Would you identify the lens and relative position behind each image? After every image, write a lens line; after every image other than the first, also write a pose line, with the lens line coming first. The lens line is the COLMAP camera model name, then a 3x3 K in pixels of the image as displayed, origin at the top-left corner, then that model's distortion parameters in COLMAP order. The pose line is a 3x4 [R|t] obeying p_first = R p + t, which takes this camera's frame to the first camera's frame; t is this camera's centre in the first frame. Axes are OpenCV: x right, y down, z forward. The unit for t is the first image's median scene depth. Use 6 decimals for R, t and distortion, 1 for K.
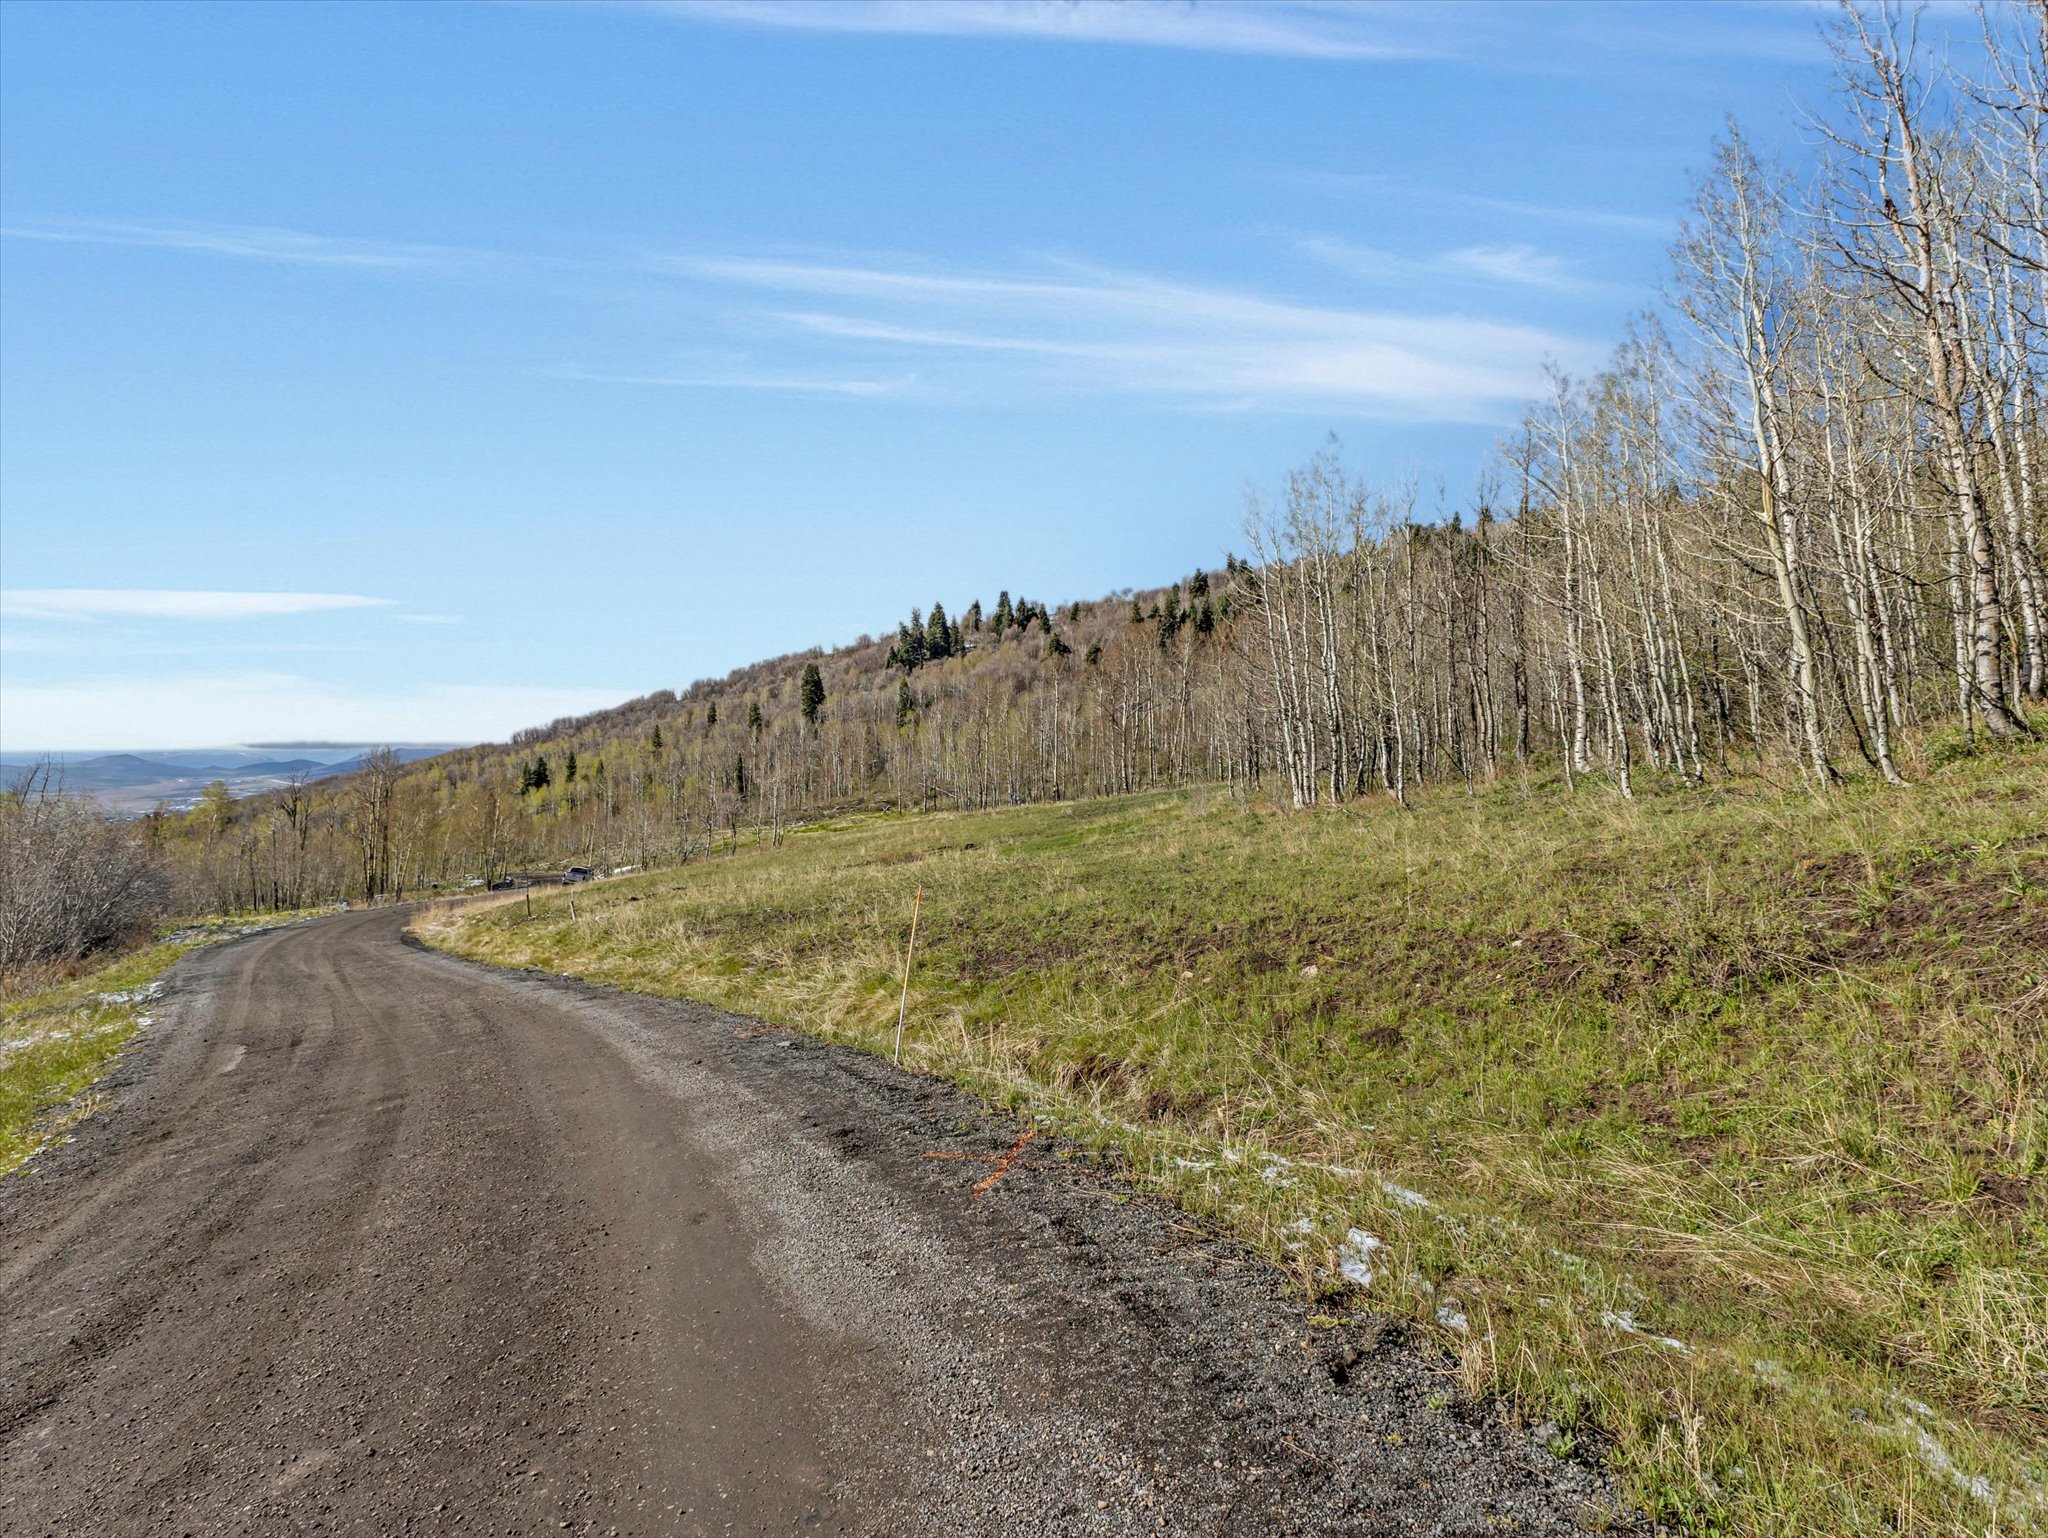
lens RADIAL K [[991.4, 0, 1033.5], [0, 991.4, 763.4], [0, 0, 1]] dist [0.006205, -0.000352]
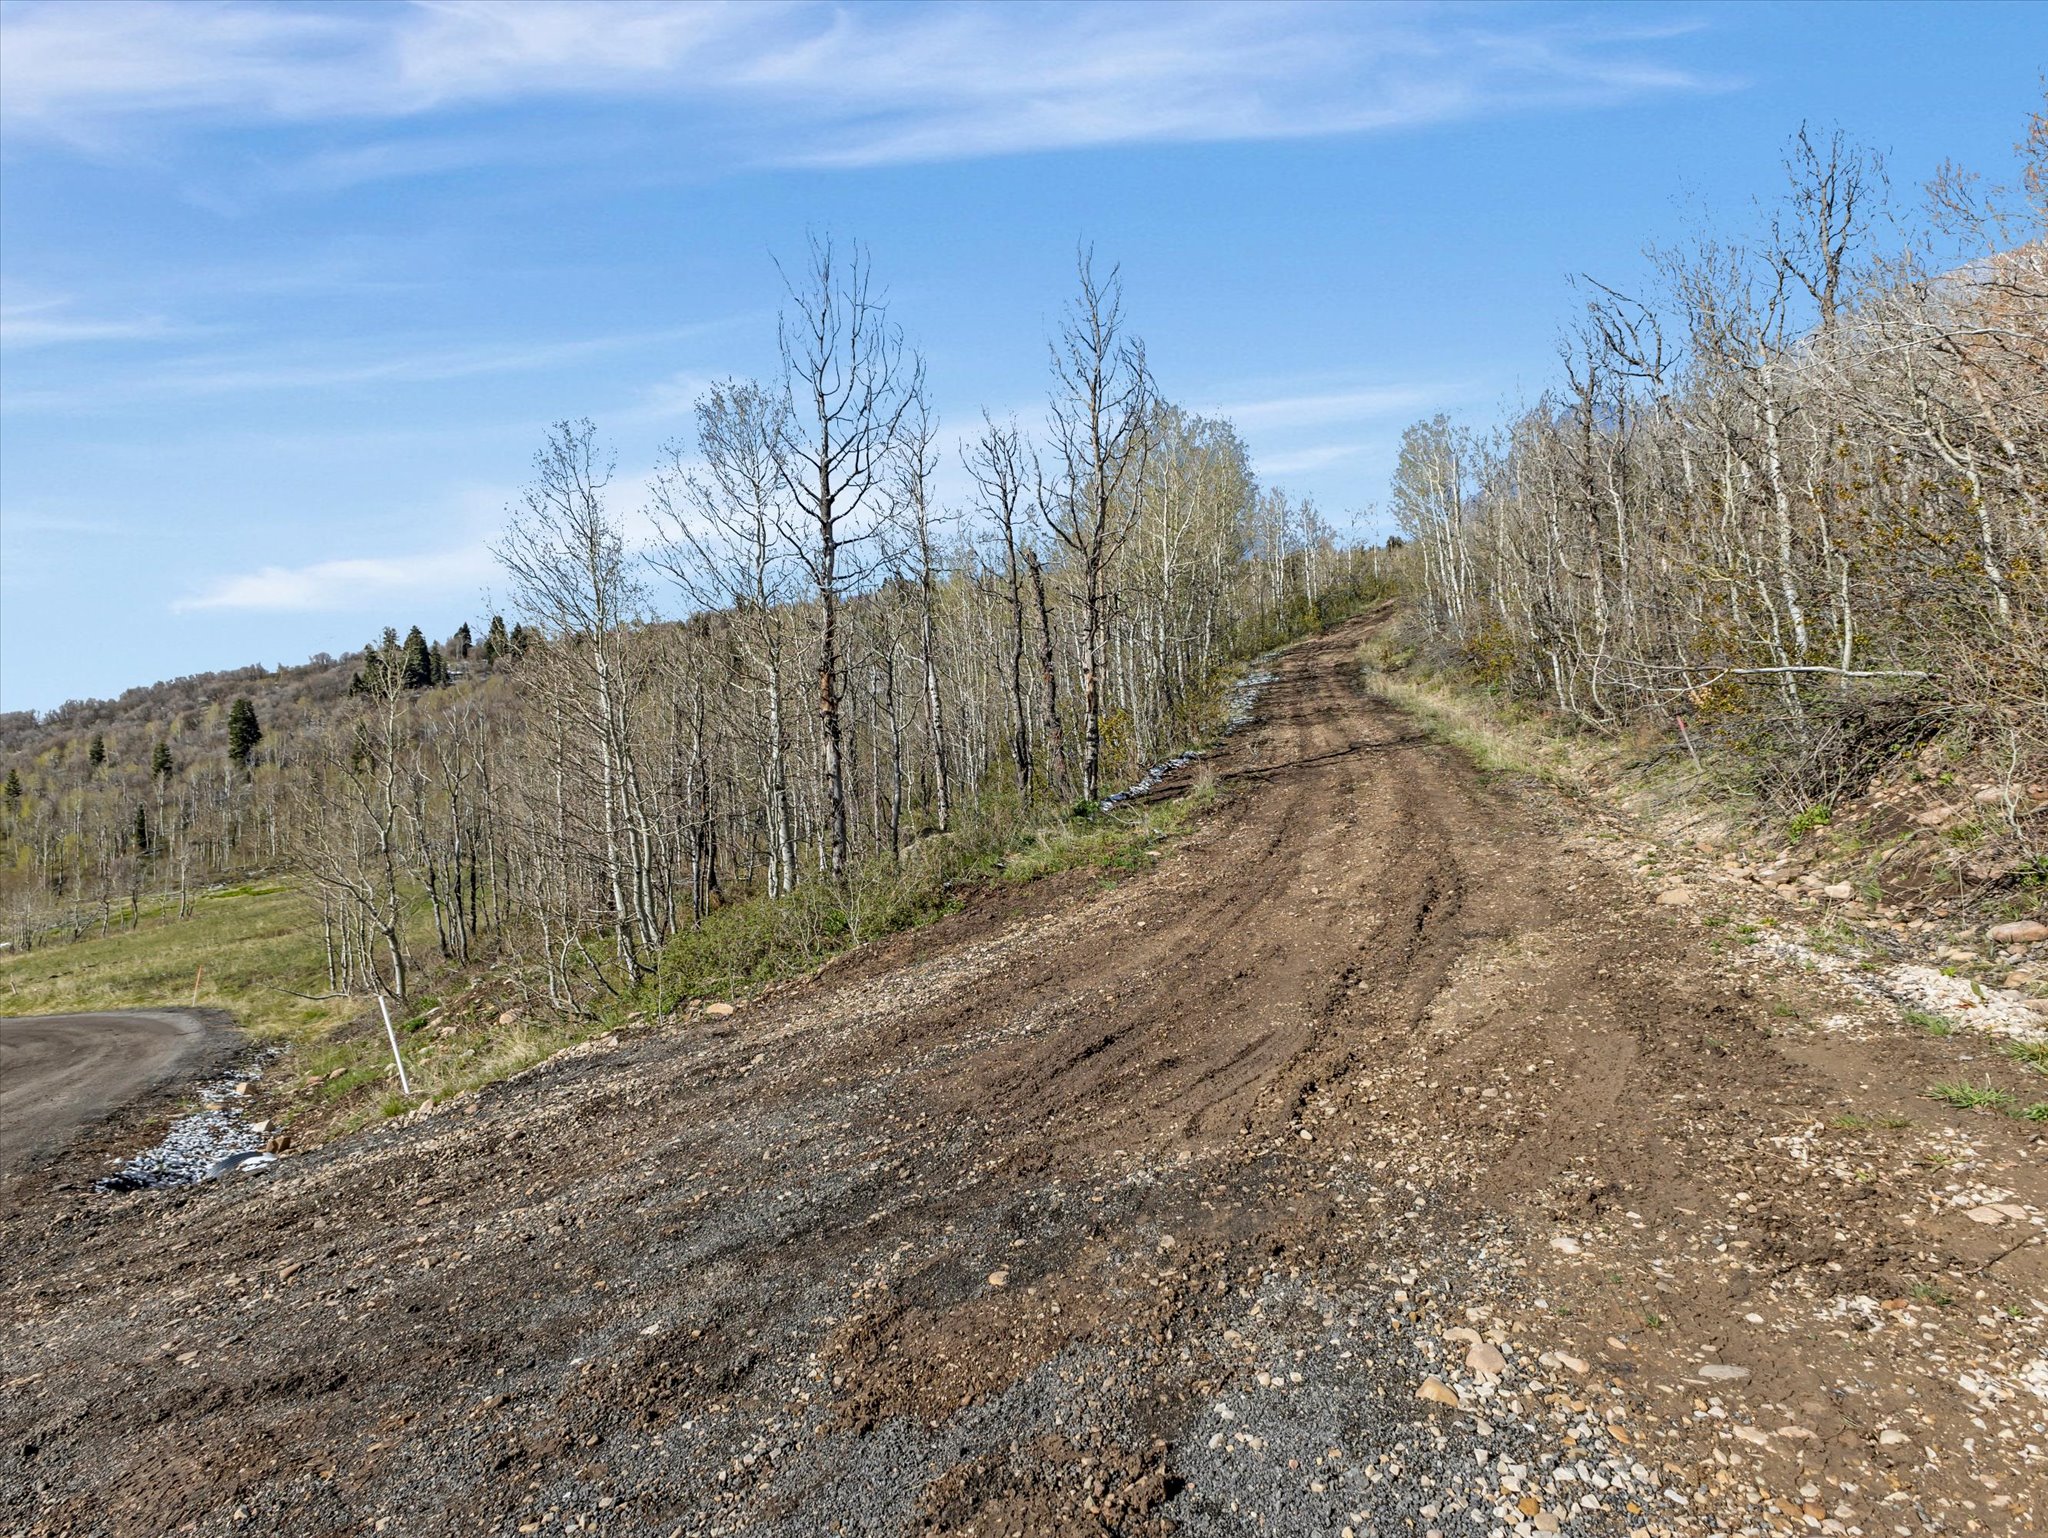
lens RADIAL K [[991.4, 0, 1029.4], [0, 991.4, 758.8], [0, 0, 1]] dist [0.006205, -0.000352]
pose [[0.904139, -0.009607, 0.427131, 0.028715], [0.018109, 0.999710, -0.015848, -0.013995], [-0.426855, 0.022063, 0.904051, -0.098400]]
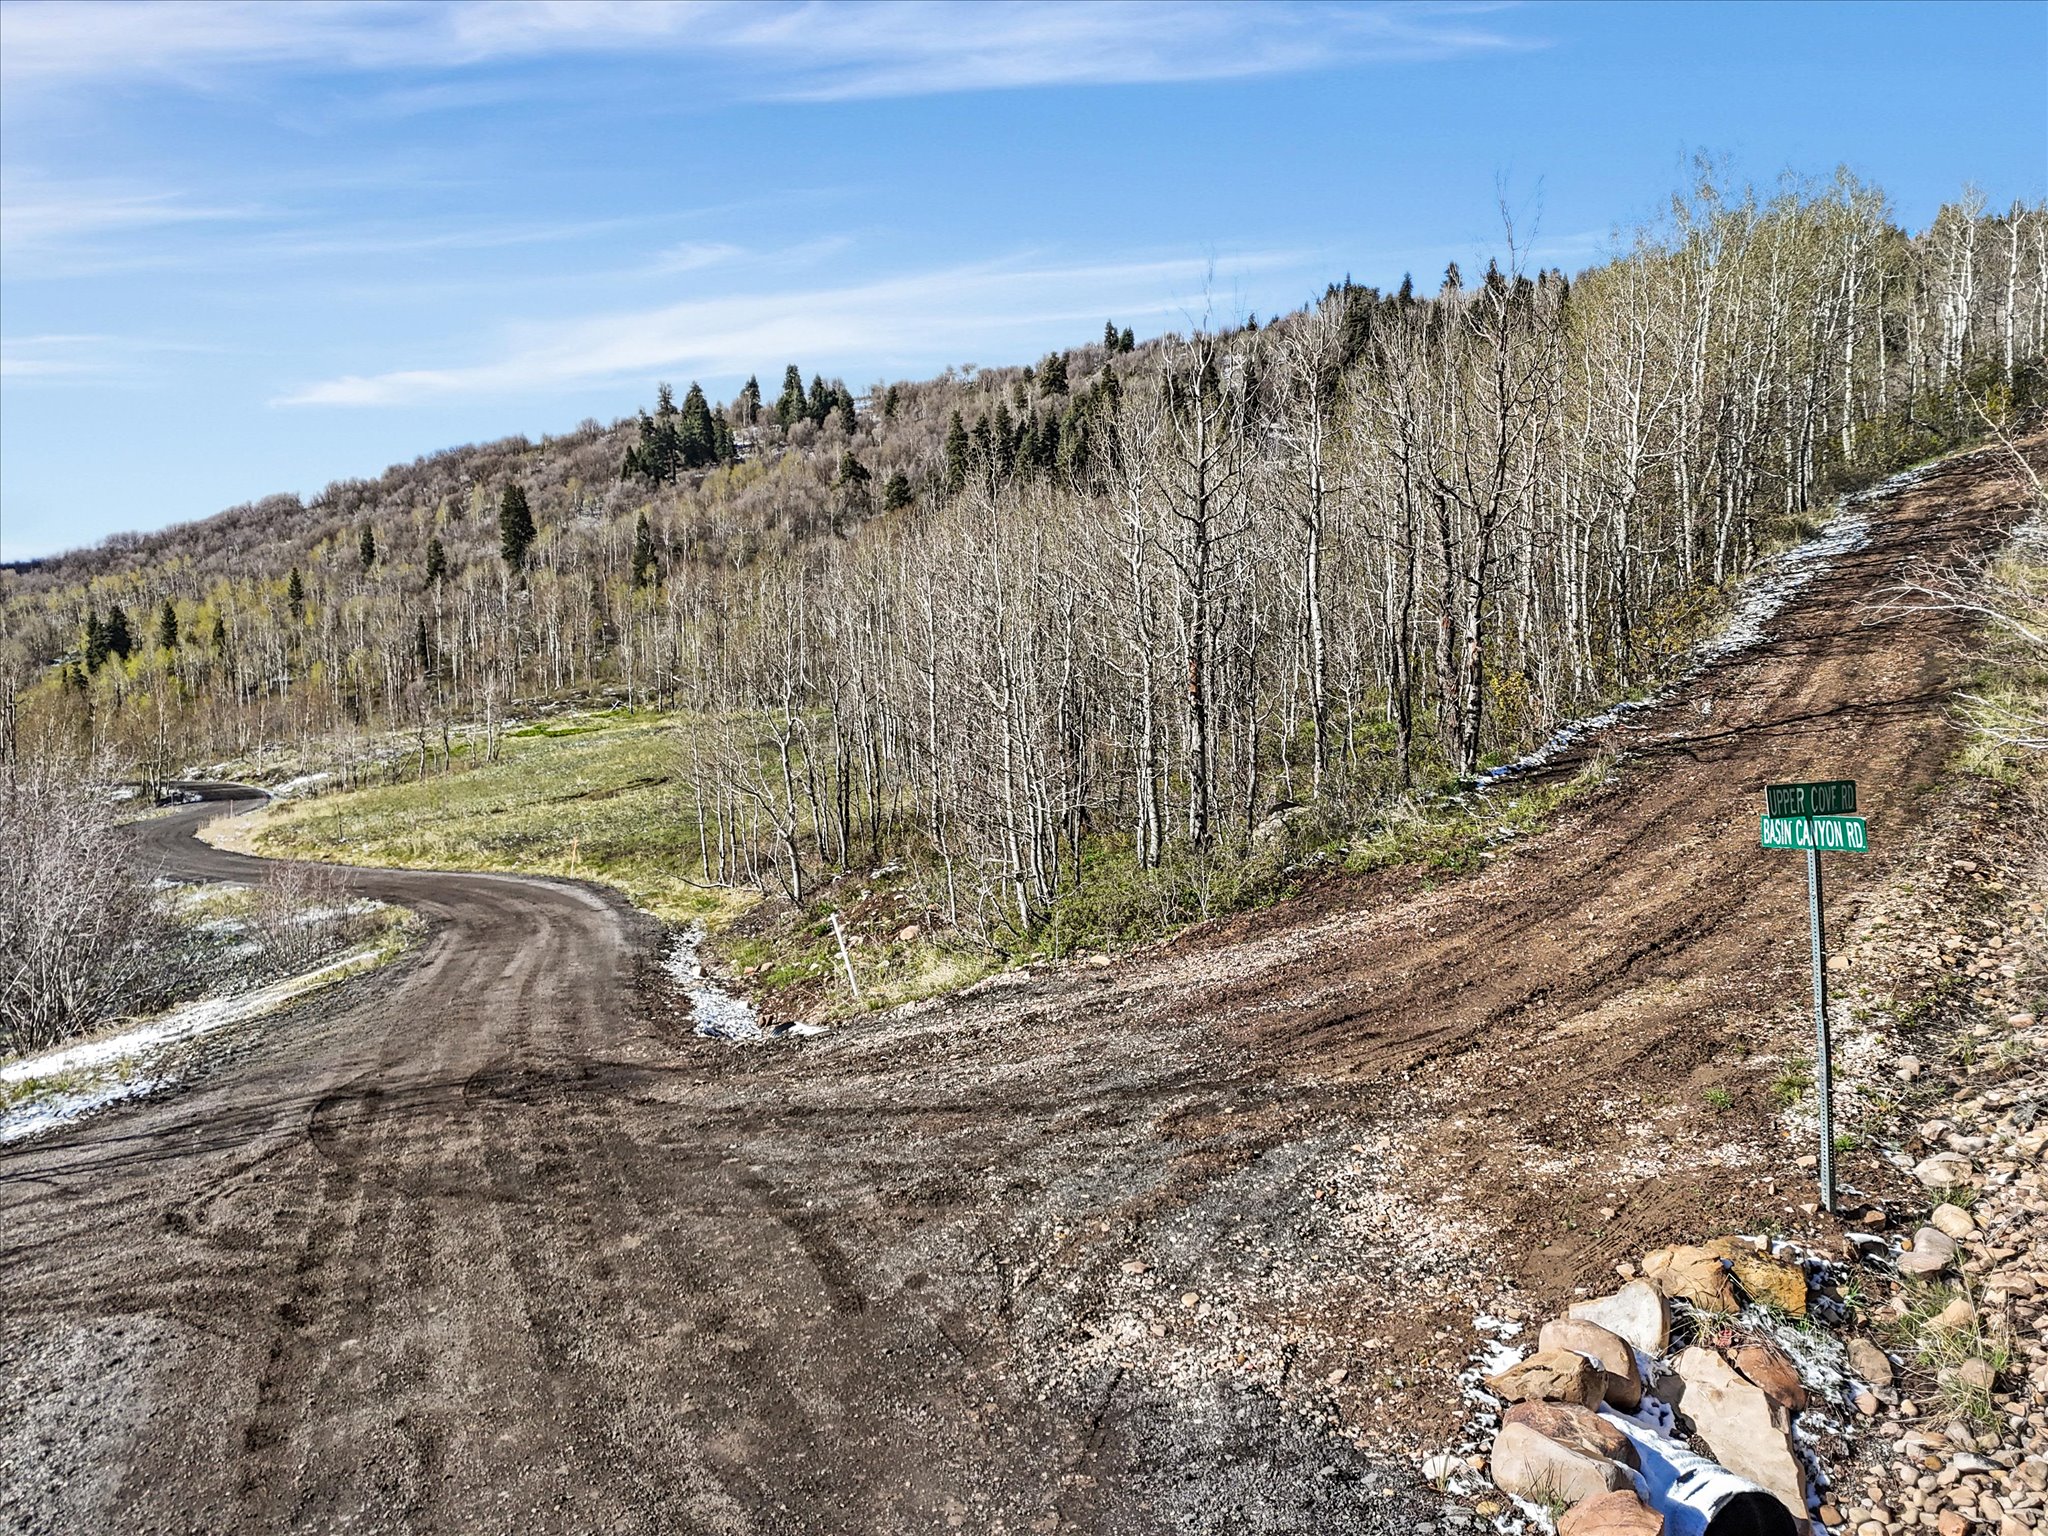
lens RADIAL K [[1491.4, 0, 1033.0], [0, 1491.4, 776.9], [0, 0, 1]] dist [0.057471, -0.061915]
pose [[0.993837, -0.006239, 0.110677, 0.024560], [-0.007567, 0.992268, 0.123881, -0.020495], [-0.110594, -0.123955, 0.986106, -0.120613]]
